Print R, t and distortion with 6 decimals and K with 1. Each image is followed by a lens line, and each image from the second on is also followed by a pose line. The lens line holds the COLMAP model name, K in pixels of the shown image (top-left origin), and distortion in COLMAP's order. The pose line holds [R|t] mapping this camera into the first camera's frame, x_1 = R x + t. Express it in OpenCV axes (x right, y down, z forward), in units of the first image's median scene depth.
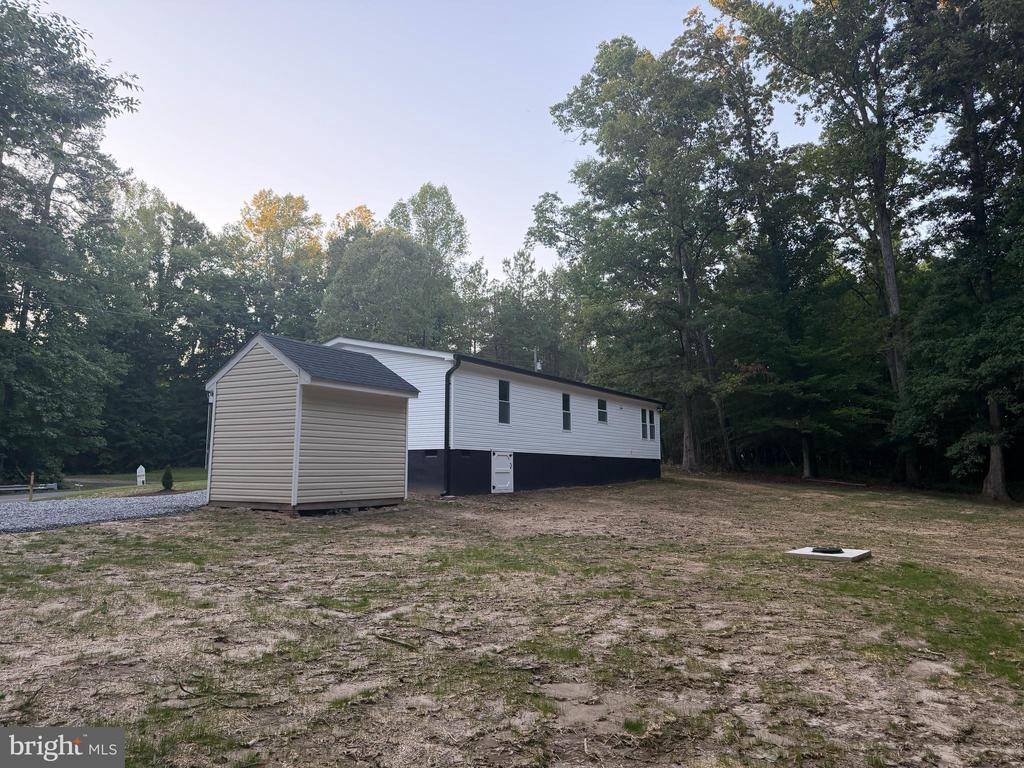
lens RADIAL K [[718.5, 0, 510.3], [0, 718.5, 389.9], [0, 0, 1]] dist [0.074492, -0.089758]
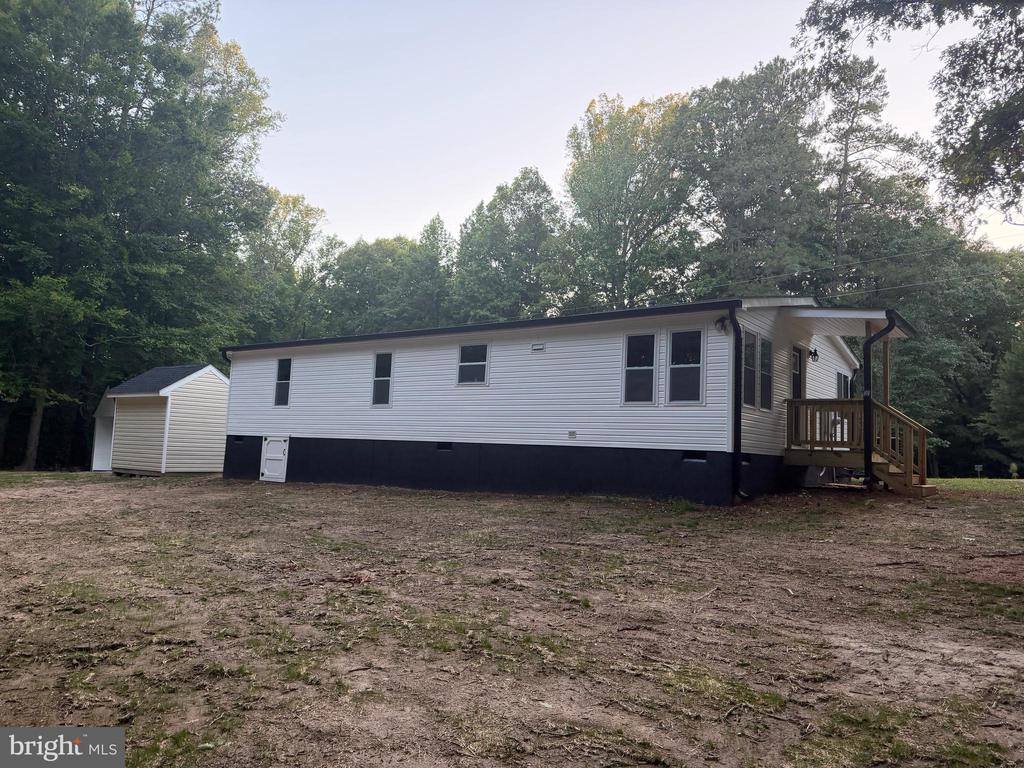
lens RADIAL K [[715.1, 0, 513.1], [0, 715.1, 385.4], [0, 0, 1]] dist [0.049500, -0.050419]
pose [[-0.078034, -0.126334, -0.988914, 0.834230], [0.049793, 0.990207, -0.130429, 0.148070], [0.995706, -0.059419, -0.070979, 1.301818]]
